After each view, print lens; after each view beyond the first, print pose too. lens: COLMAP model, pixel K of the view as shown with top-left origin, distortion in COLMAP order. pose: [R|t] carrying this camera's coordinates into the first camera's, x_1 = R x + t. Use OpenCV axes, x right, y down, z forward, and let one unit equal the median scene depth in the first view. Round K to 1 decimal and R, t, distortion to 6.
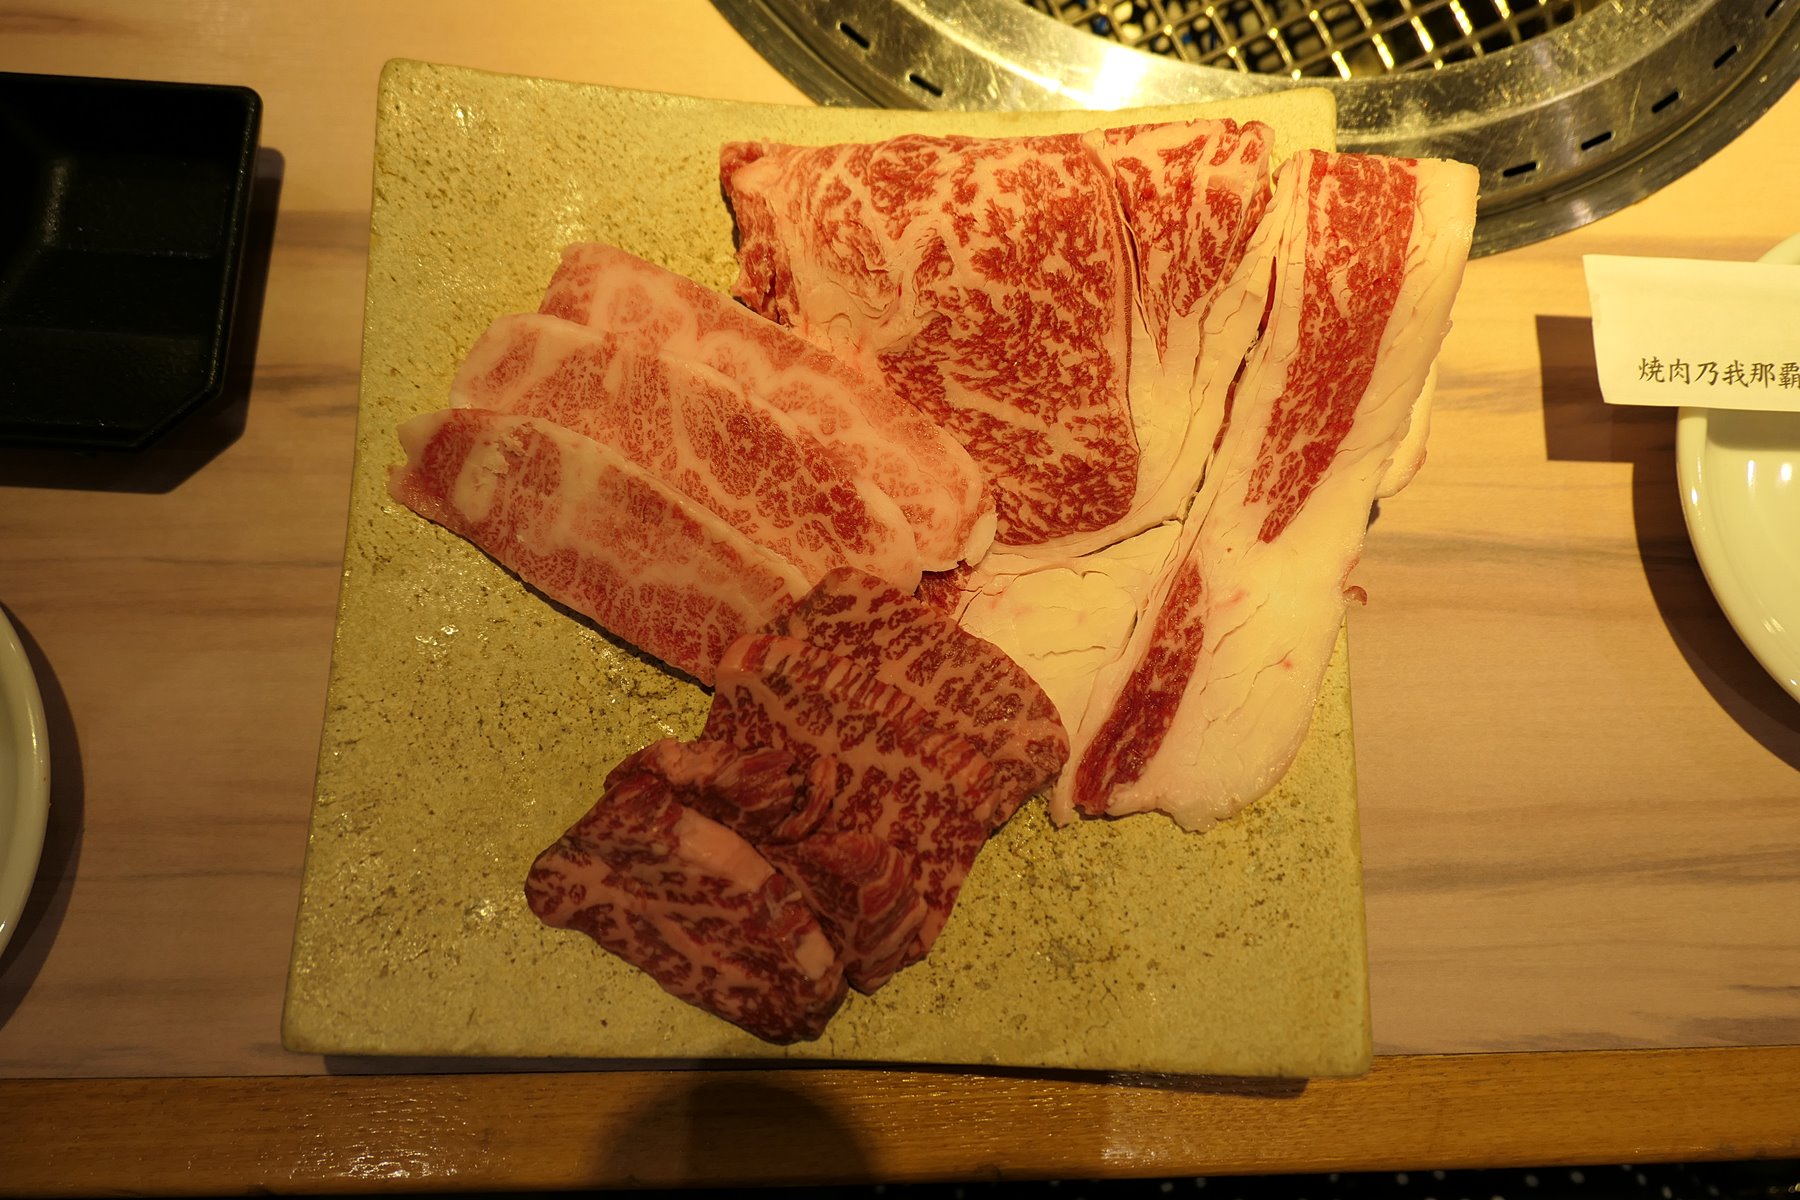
lens RADIAL K [[1251.8, 0, 900.0], [0, 1251.8, 600.0], [0, 0, 1]] dist [-0.007410, -0.001514]
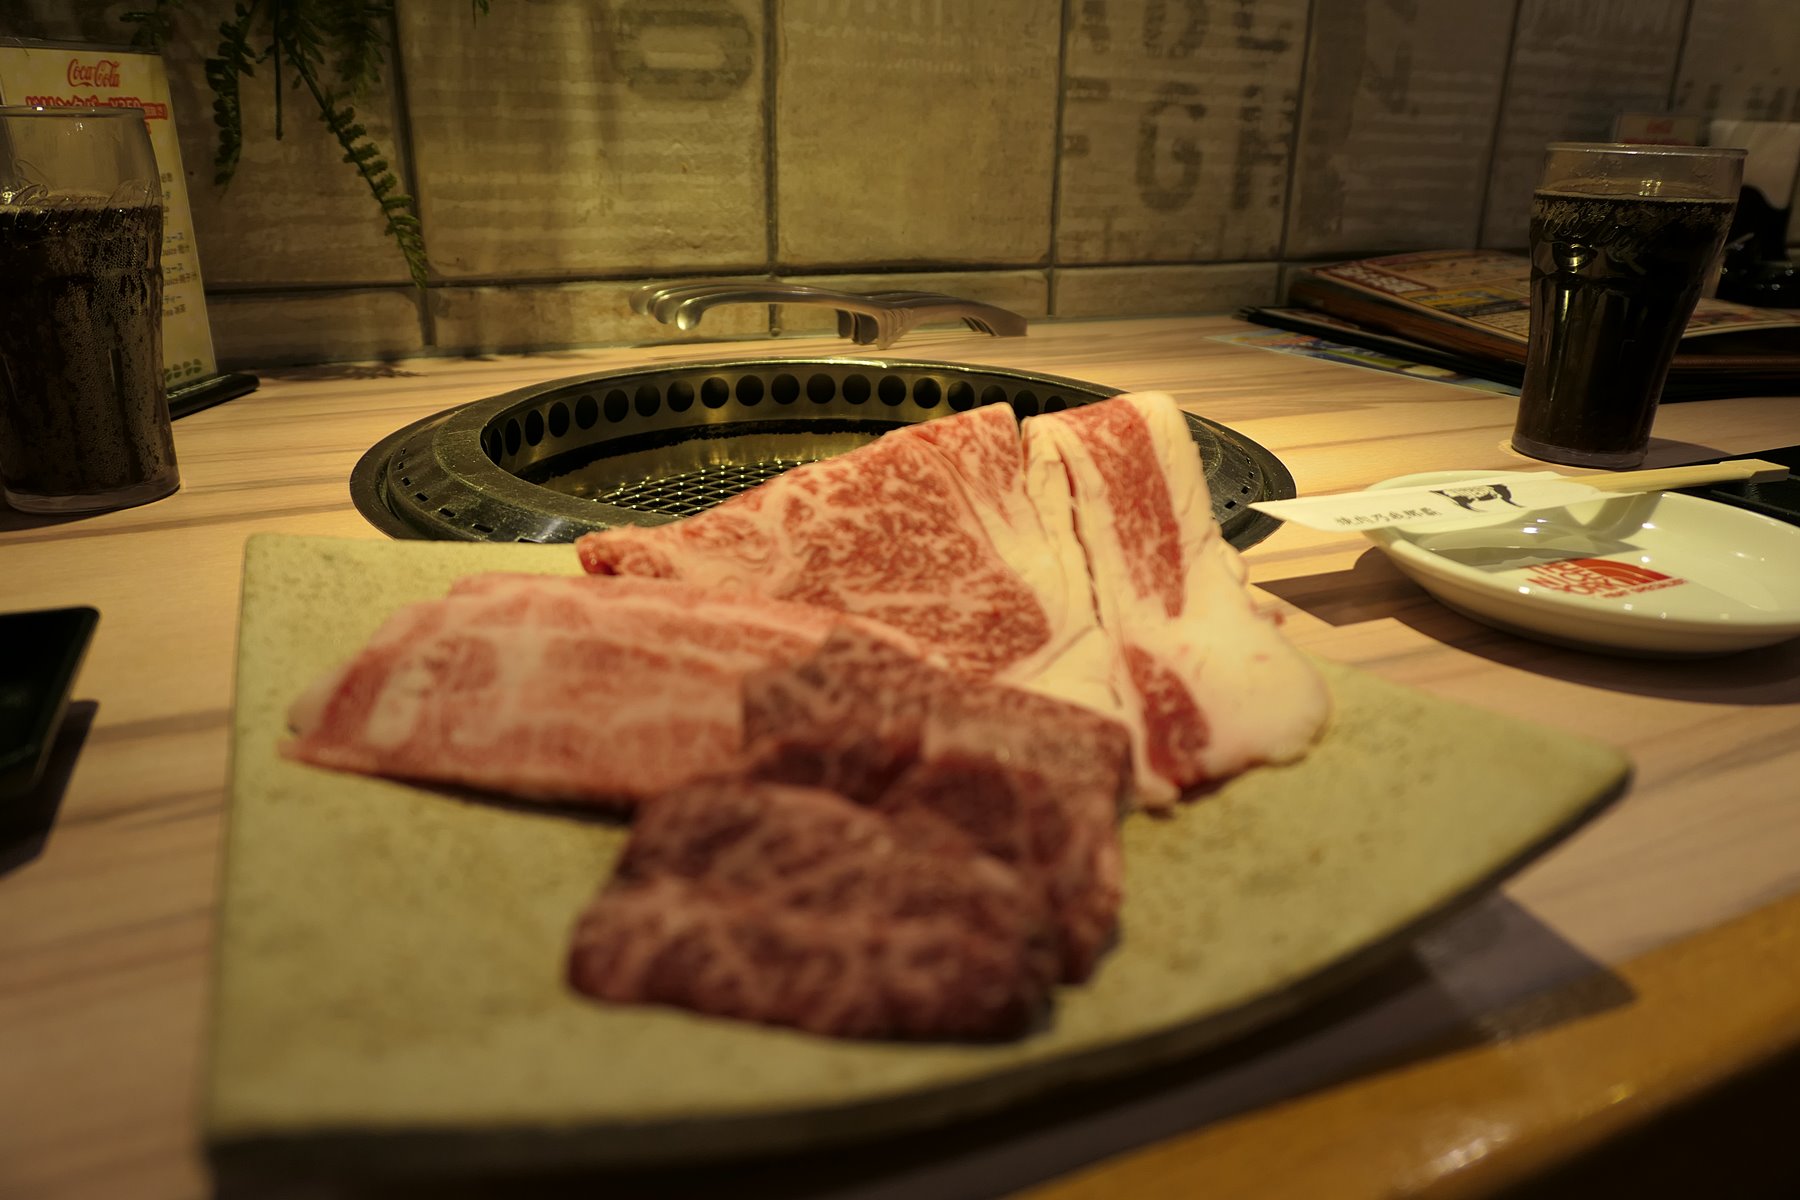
lens RADIAL K [[1234.1, 0, 887.7], [0, 1234.1, 690.6], [0, 0, 1]] dist [-0.001140, 0.000140]
pose [[0.908585, -0.195443, 0.369156, -0.344543], [0.411999, 0.564851, -0.714983, 0.662827], [-0.068780, 0.801714, 0.593737, 0.455363]]
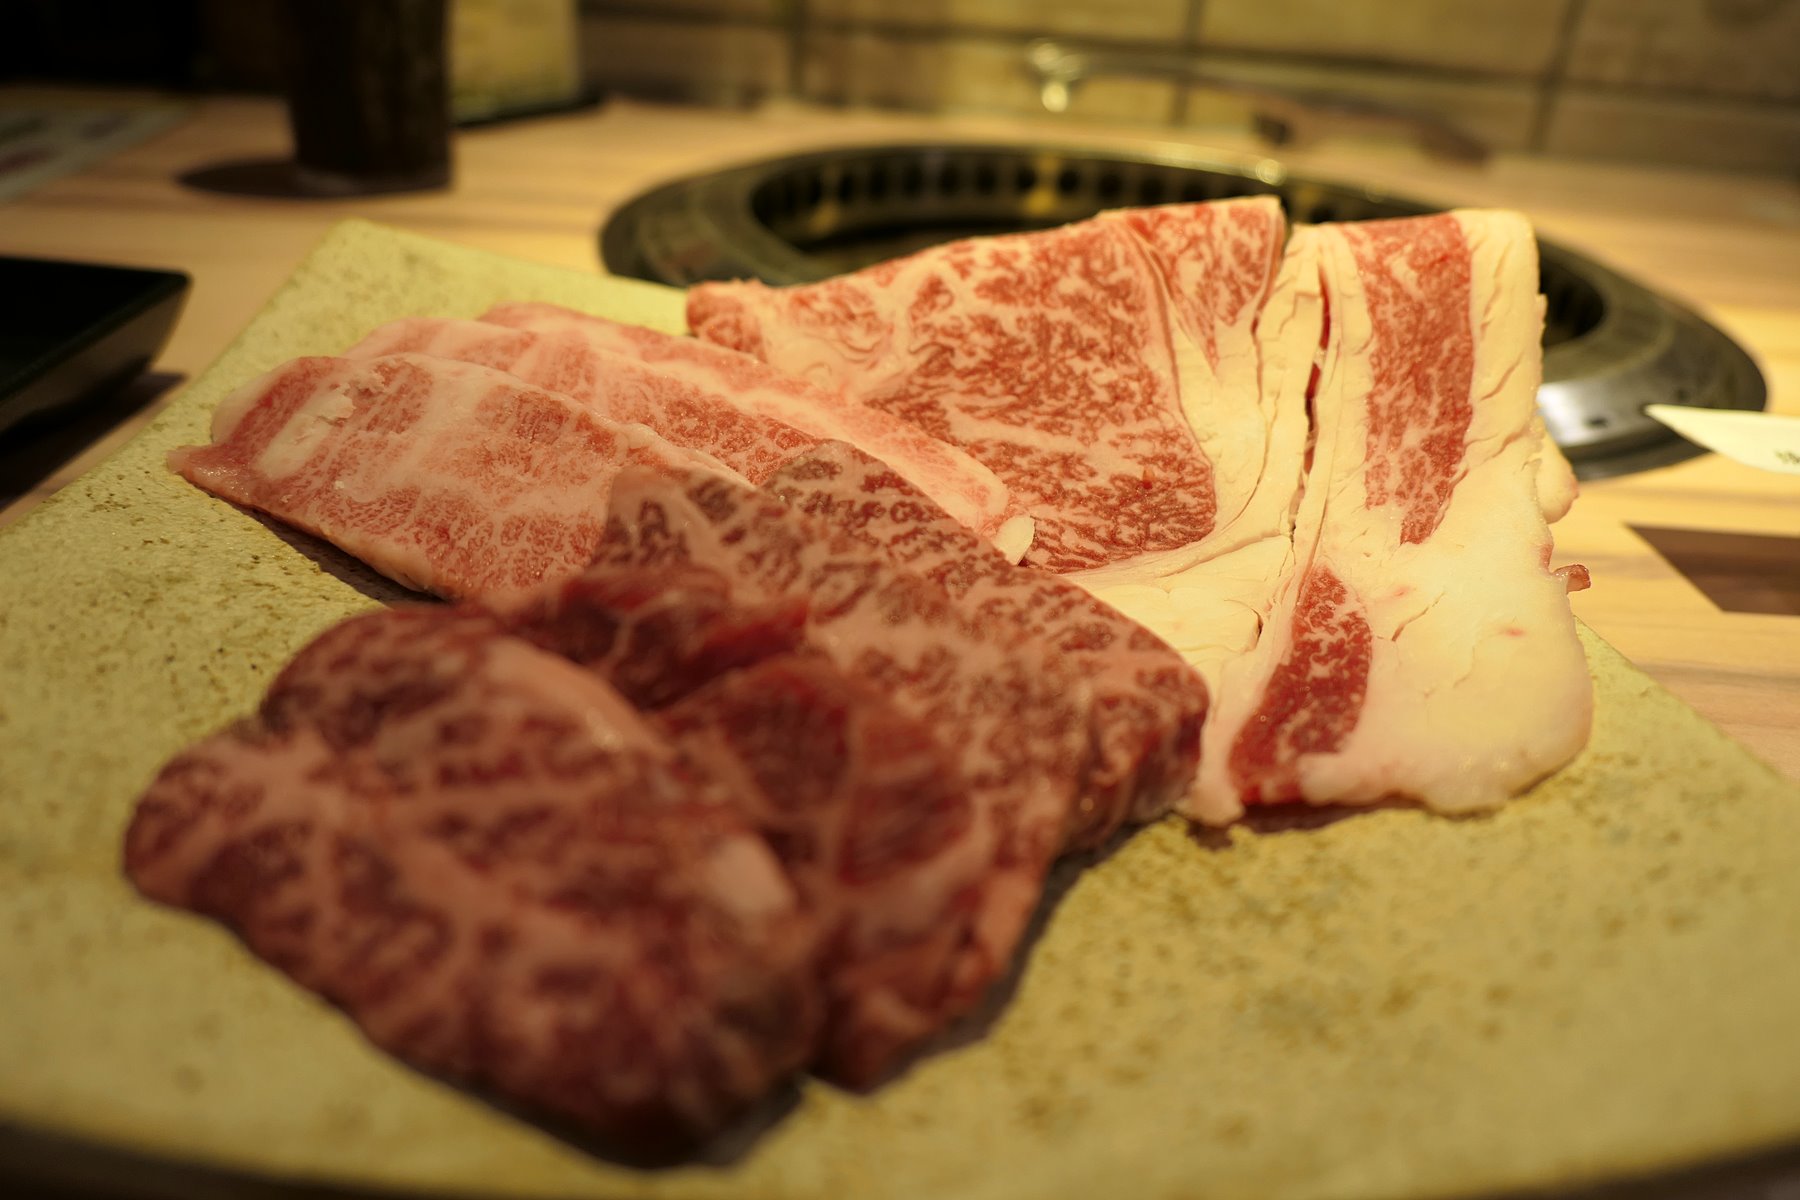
lens RADIAL K [[1252.4, 0, 907.4], [0, 1252.4, 599.5], [0, 0, 1]] dist [-0.023096, -0.000632]
pose [[0.997840, 0.018671, 0.062987, -0.039067], [0.034969, 0.660707, -0.749829, 0.510553], [-0.055616, 0.750412, 0.658627, 0.591166]]
